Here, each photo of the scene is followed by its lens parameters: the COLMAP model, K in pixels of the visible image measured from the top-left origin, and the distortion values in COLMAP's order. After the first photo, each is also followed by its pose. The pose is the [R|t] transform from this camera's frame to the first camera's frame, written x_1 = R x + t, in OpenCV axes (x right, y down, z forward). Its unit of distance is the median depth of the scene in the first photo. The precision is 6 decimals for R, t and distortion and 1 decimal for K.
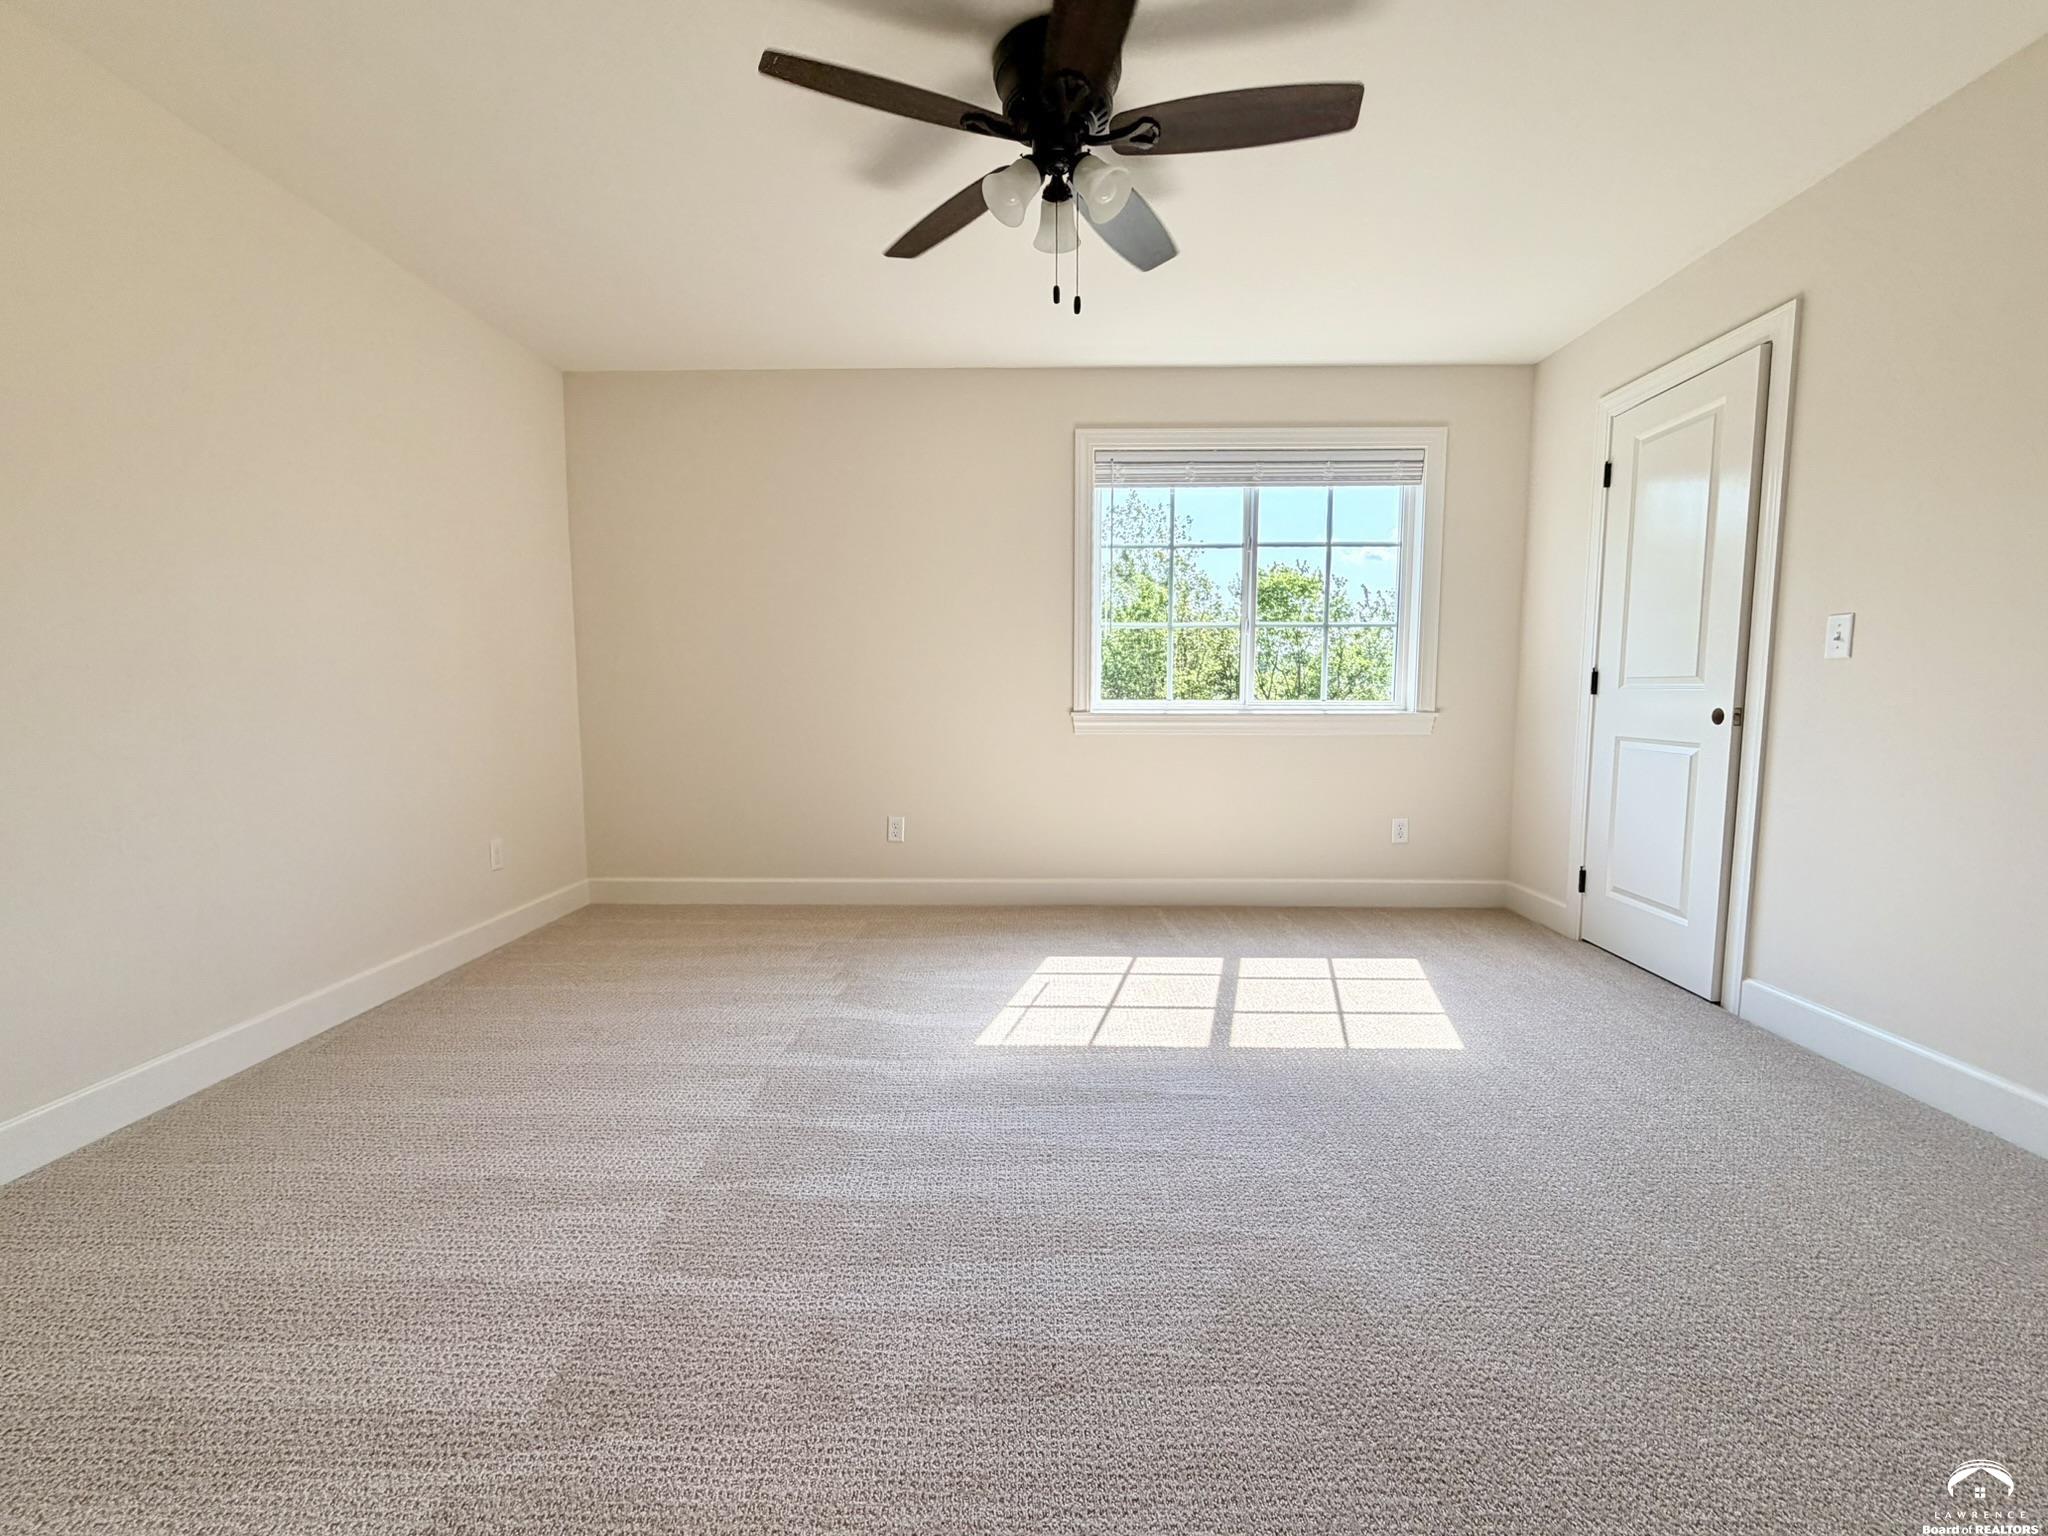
lens RADIAL K [[811.6, 0, 1021.2], [0, 811.6, 771.5], [0, 0, 1]] dist [-0.004521, 0.002183]
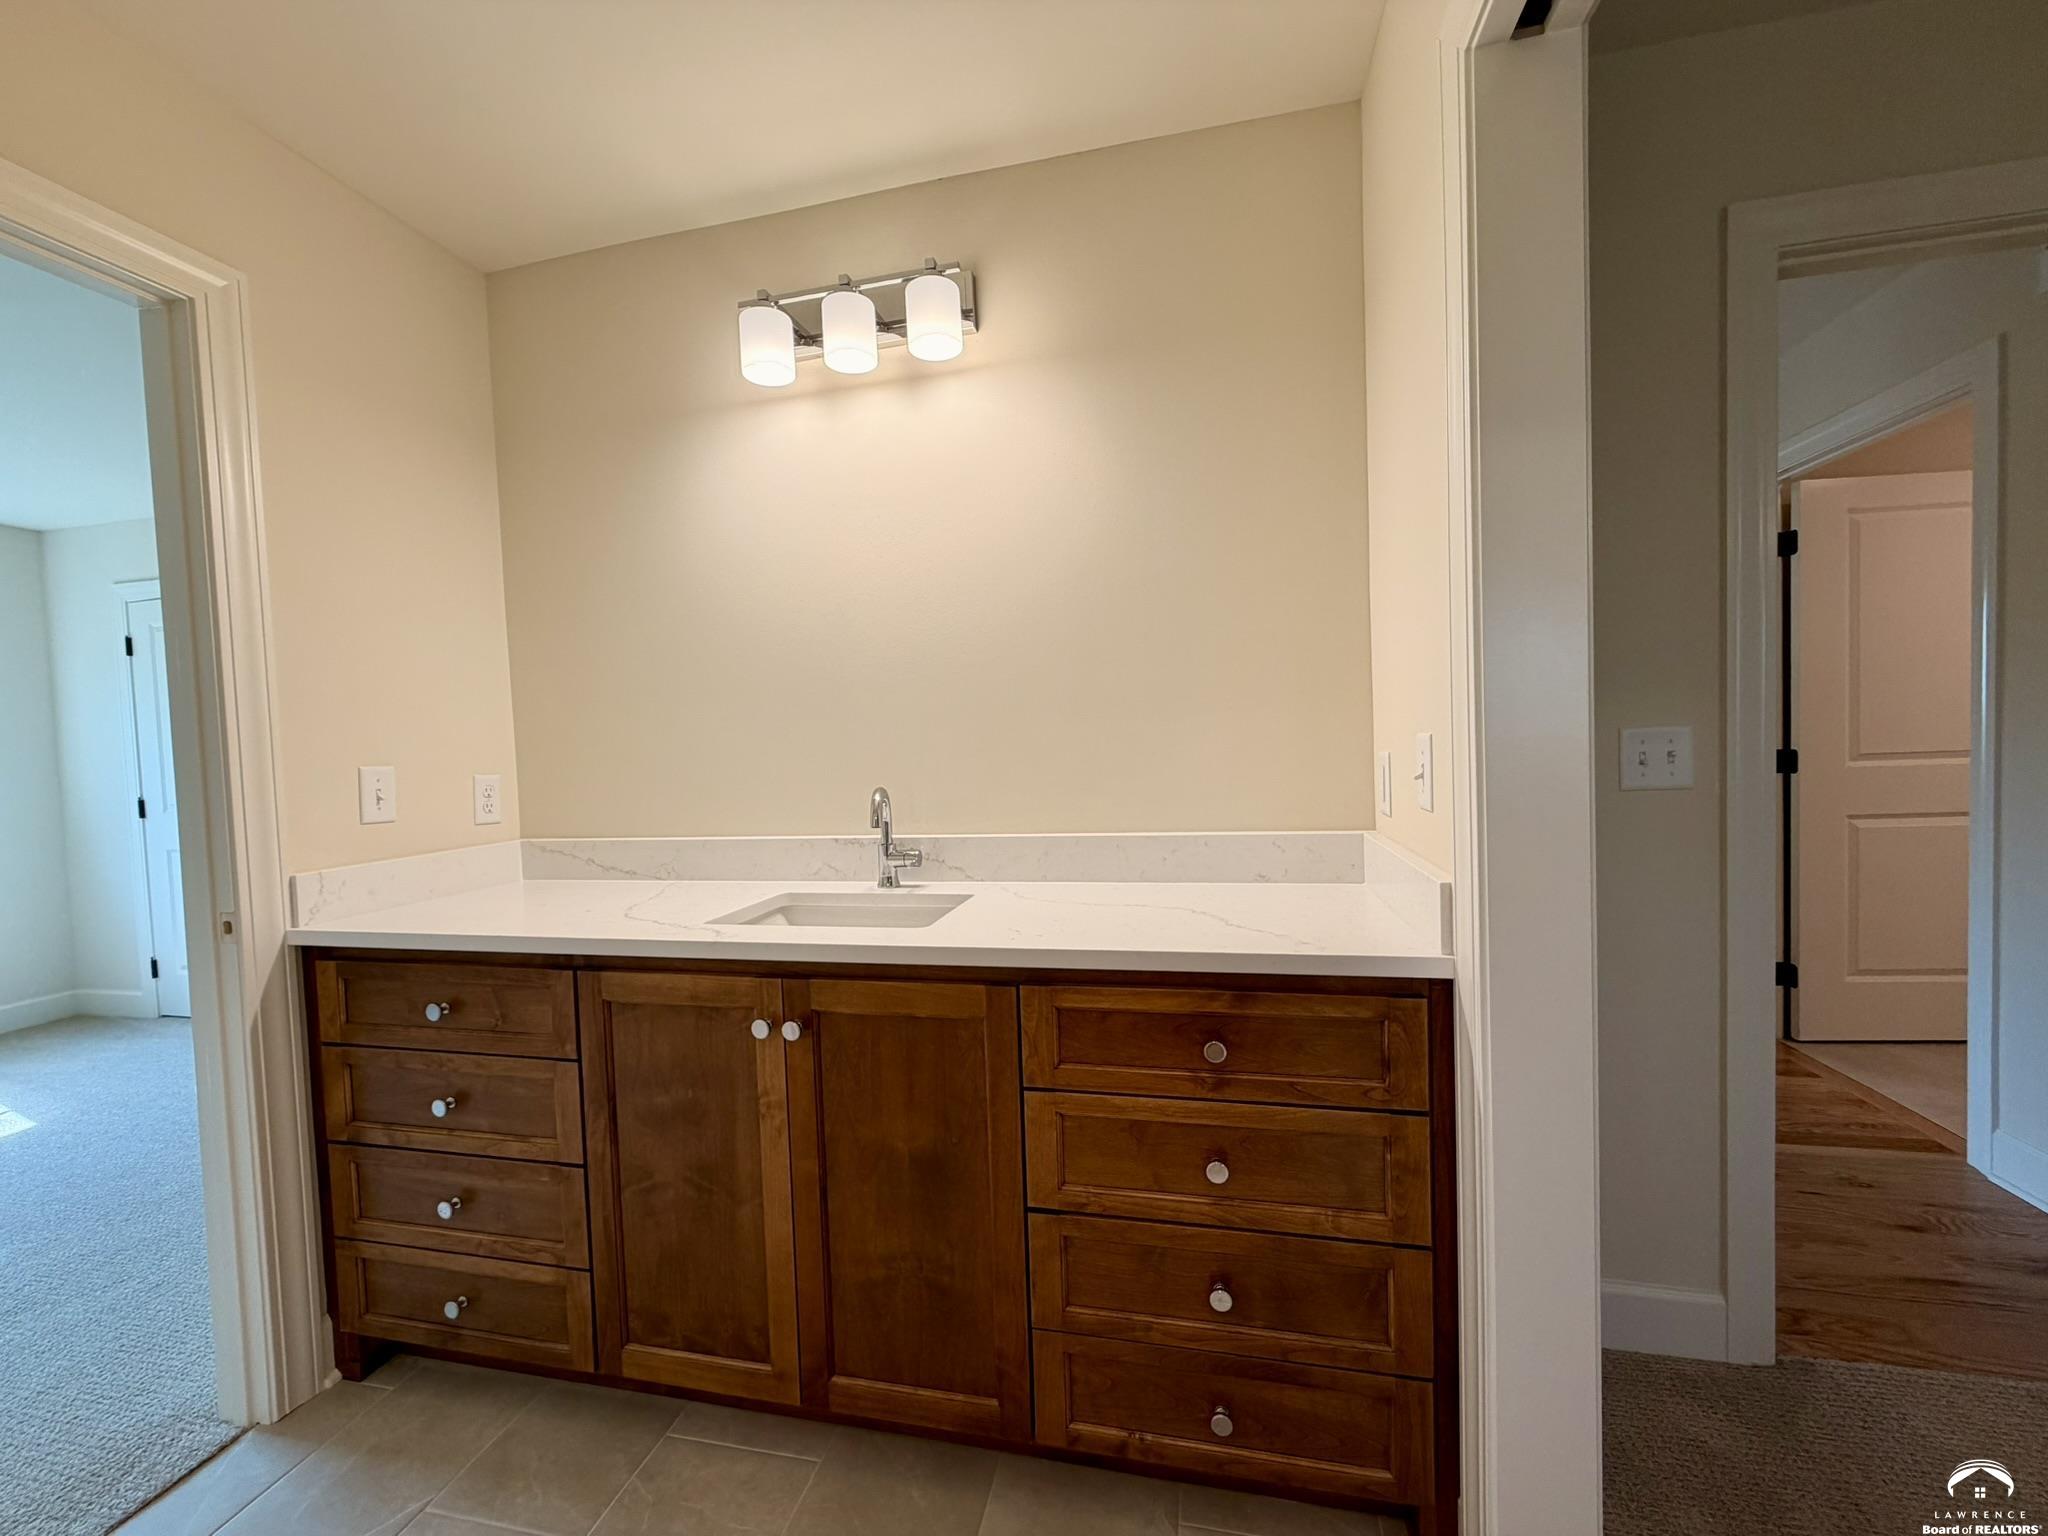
lens RADIAL K [[811.6, 0, 1011.6], [0, 811.6, 762.9], [0, 0, 1]] dist [-0.004521, 0.002183]
pose [[0.169789, -0.049792, 0.984222, -0.284934], [0.115960, 0.992794, 0.030221, -0.062494], [-0.978634, 0.108999, 0.174340, -0.530366]]
